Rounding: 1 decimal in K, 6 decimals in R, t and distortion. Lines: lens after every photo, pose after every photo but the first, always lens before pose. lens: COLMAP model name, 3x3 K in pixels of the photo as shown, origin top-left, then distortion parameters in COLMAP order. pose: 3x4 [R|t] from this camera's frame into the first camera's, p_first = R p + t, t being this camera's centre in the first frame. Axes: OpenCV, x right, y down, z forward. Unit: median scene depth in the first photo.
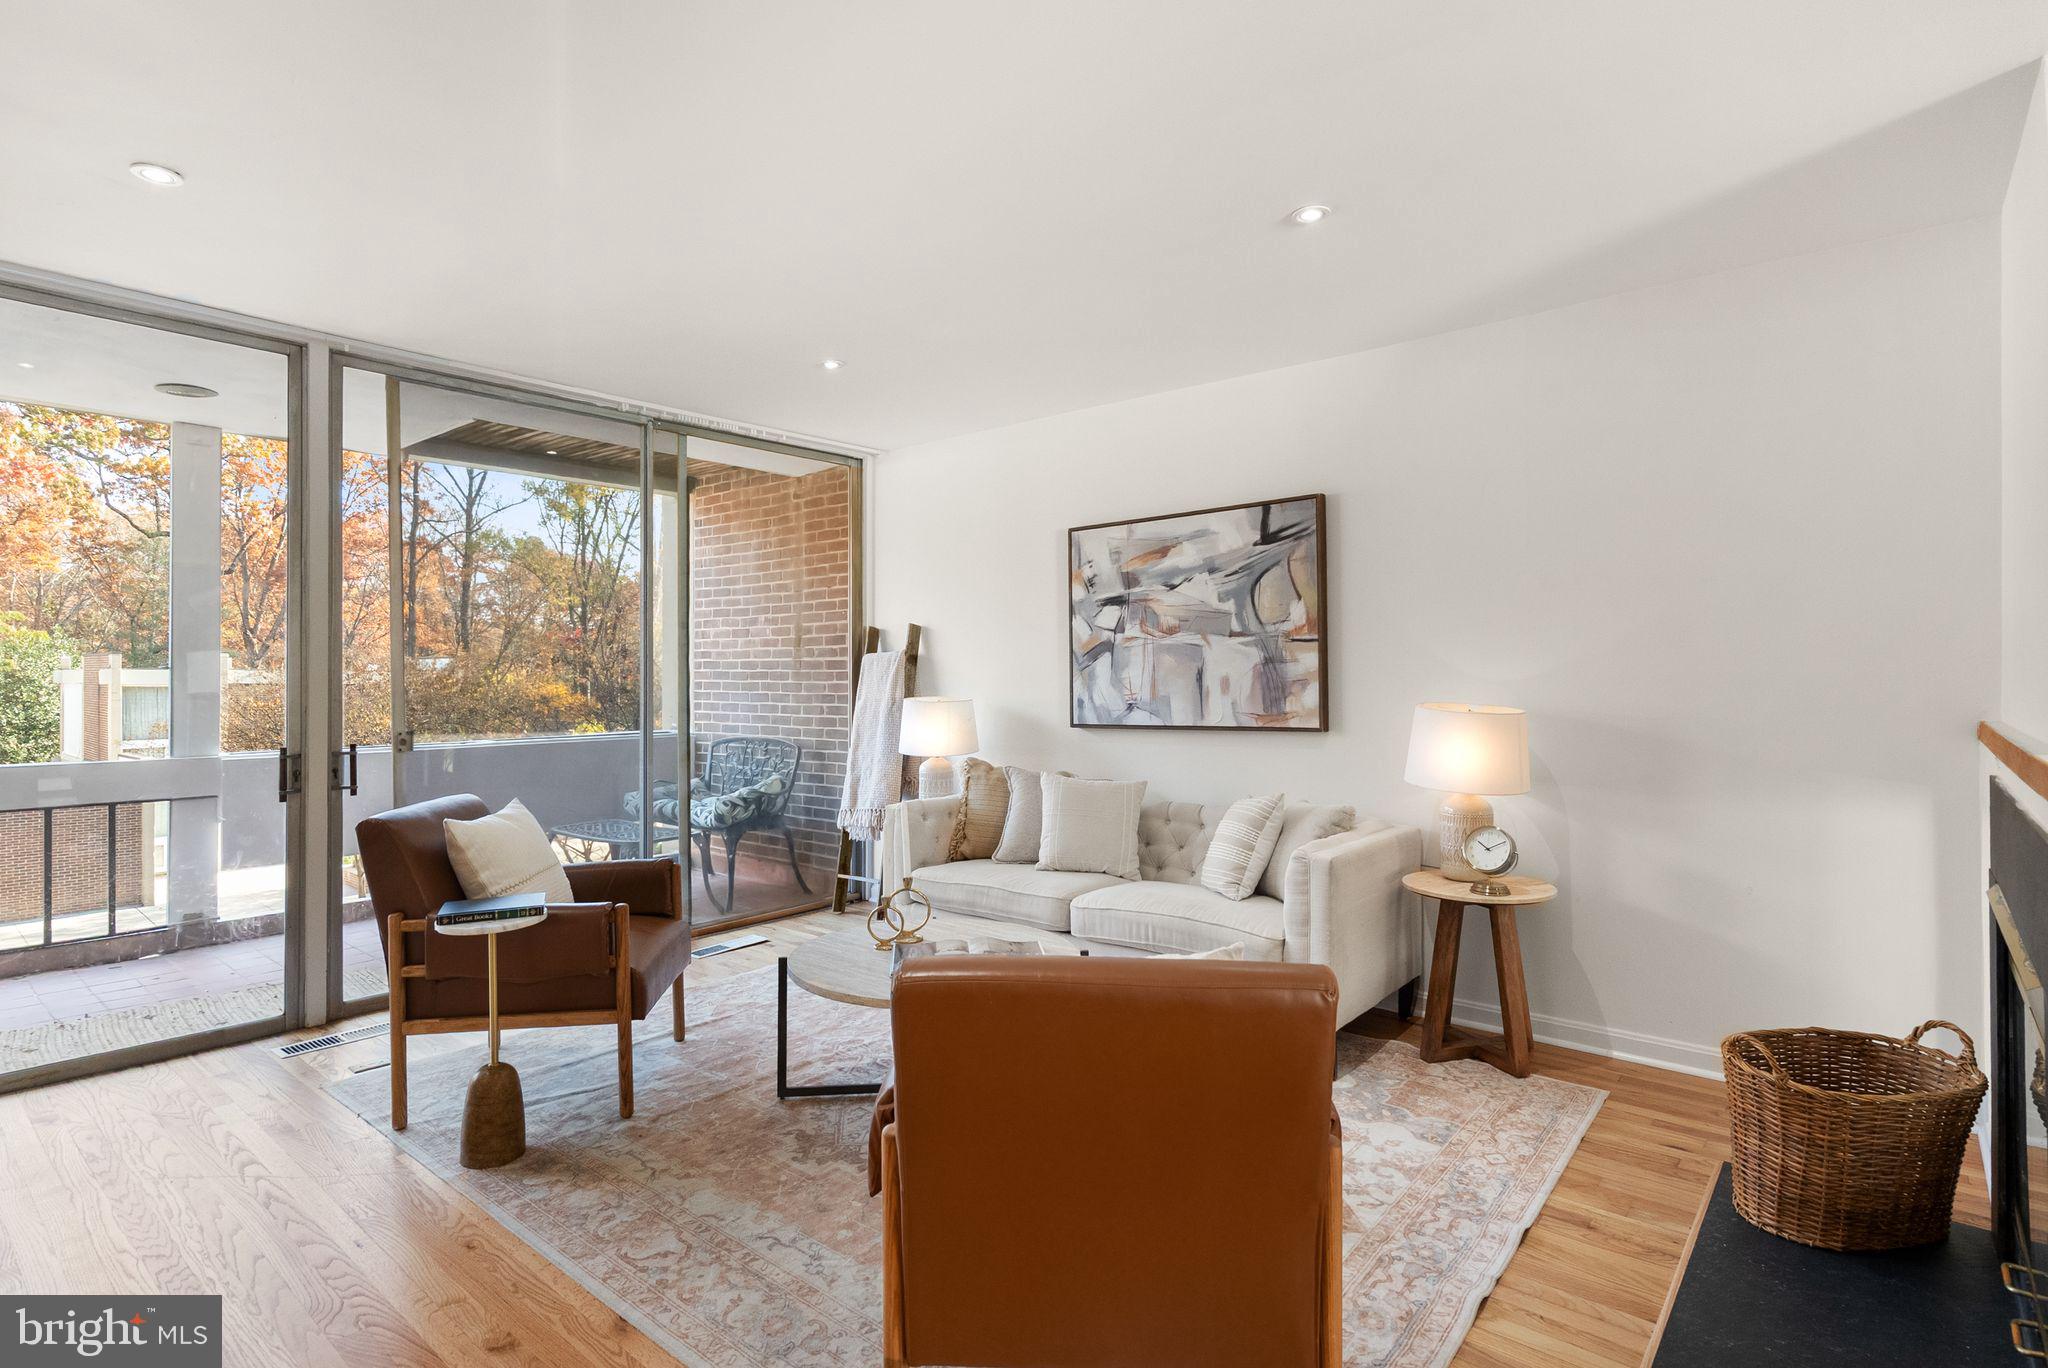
lens RADIAL K [[1028.9, 0, 1012.5], [0, 1028.9, 674.7], [0, 0, 1]] dist [0.003077, 0.000296]
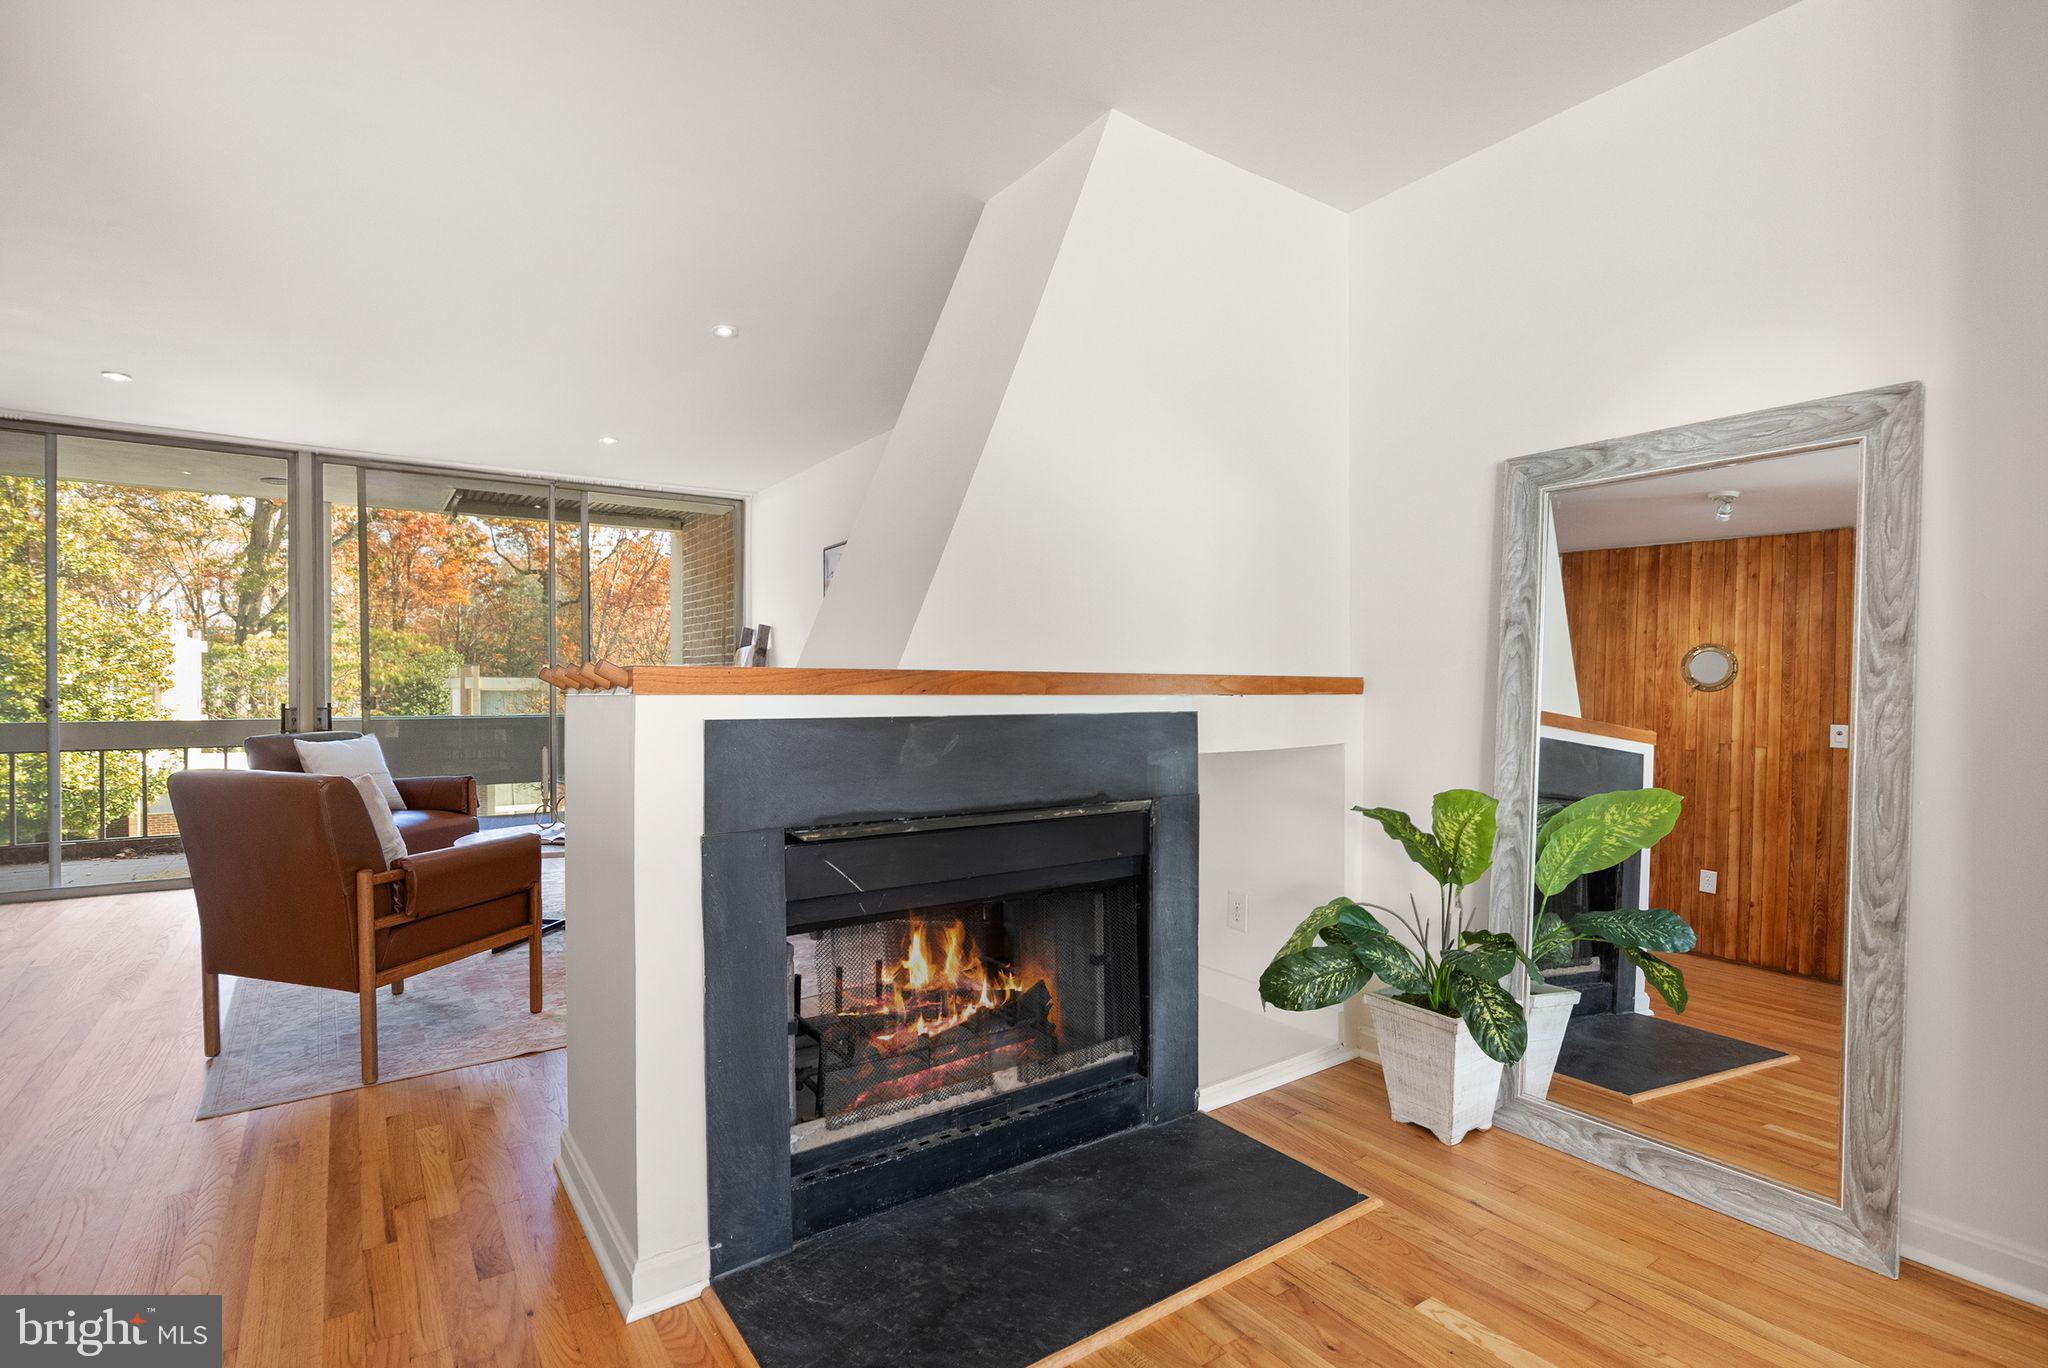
lens RADIAL K [[975.6, 0, 1027.2], [0, 975.6, 690.1], [0, 0, 1]] dist [-0.012307, -0.000481]
pose [[0.969449, 0.003915, -0.245263, 0.699329], [-0.003427, 0.999991, 0.002416, 0.038429], [0.245270, -0.001502, 0.969454, -0.155384]]
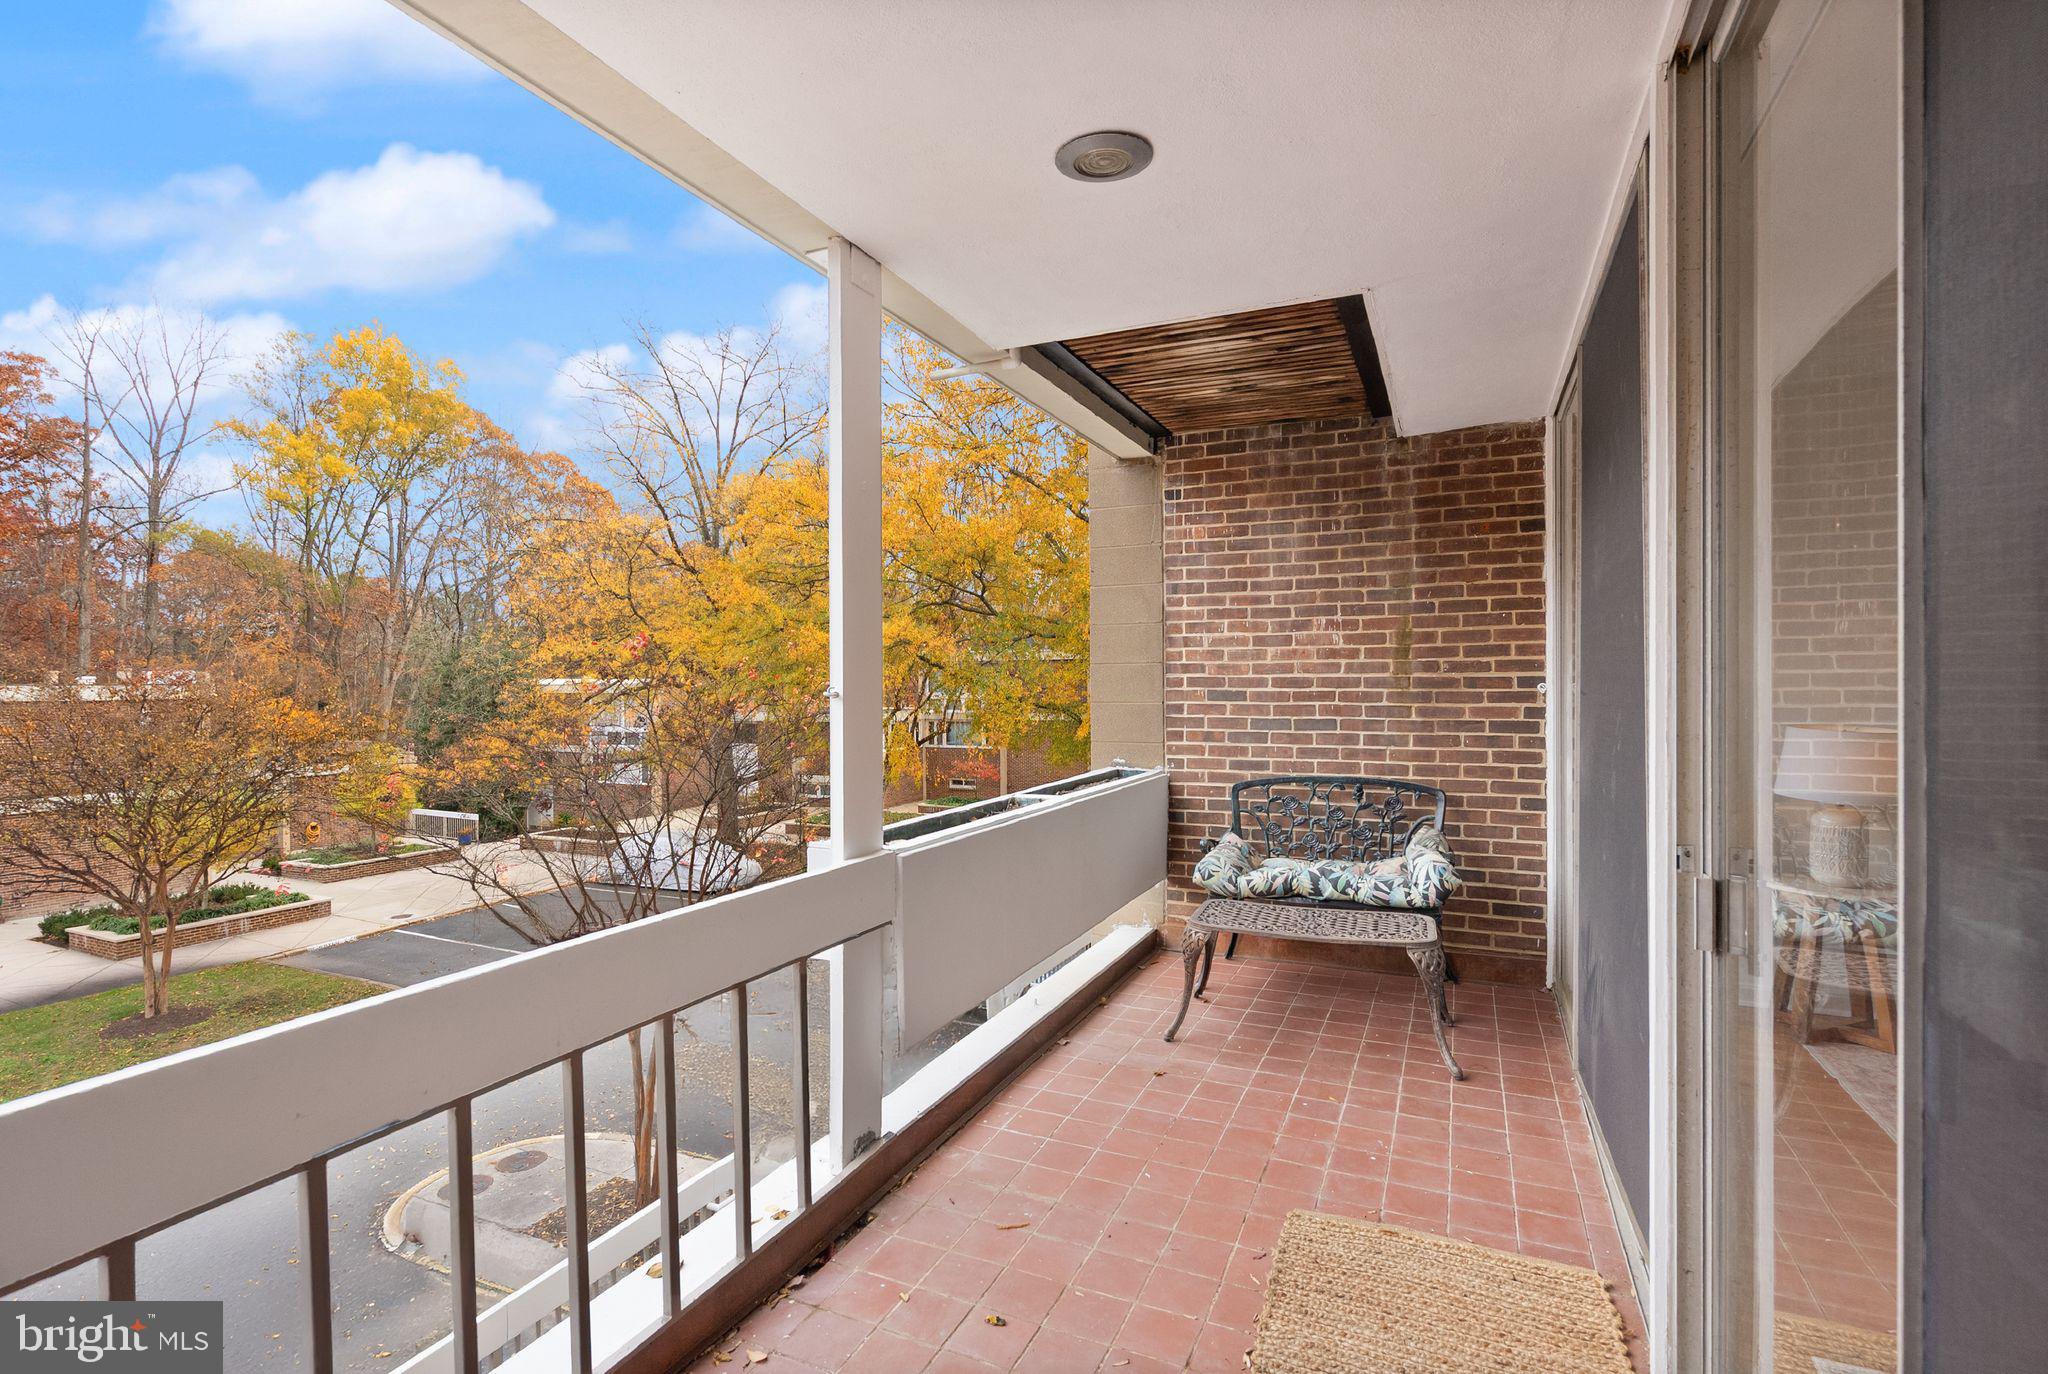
lens RADIAL K [[975.6, 0, 1014.6], [0, 975.6, 691.5], [0, 0, 1]] dist [-0.012307, -0.000481]
pose [[0.964466, -0.004398, 0.264172, -0.985189], [0.002485, 0.999968, 0.007574, -0.012850], [-0.264197, -0.006648, 0.964446, 0.546483]]
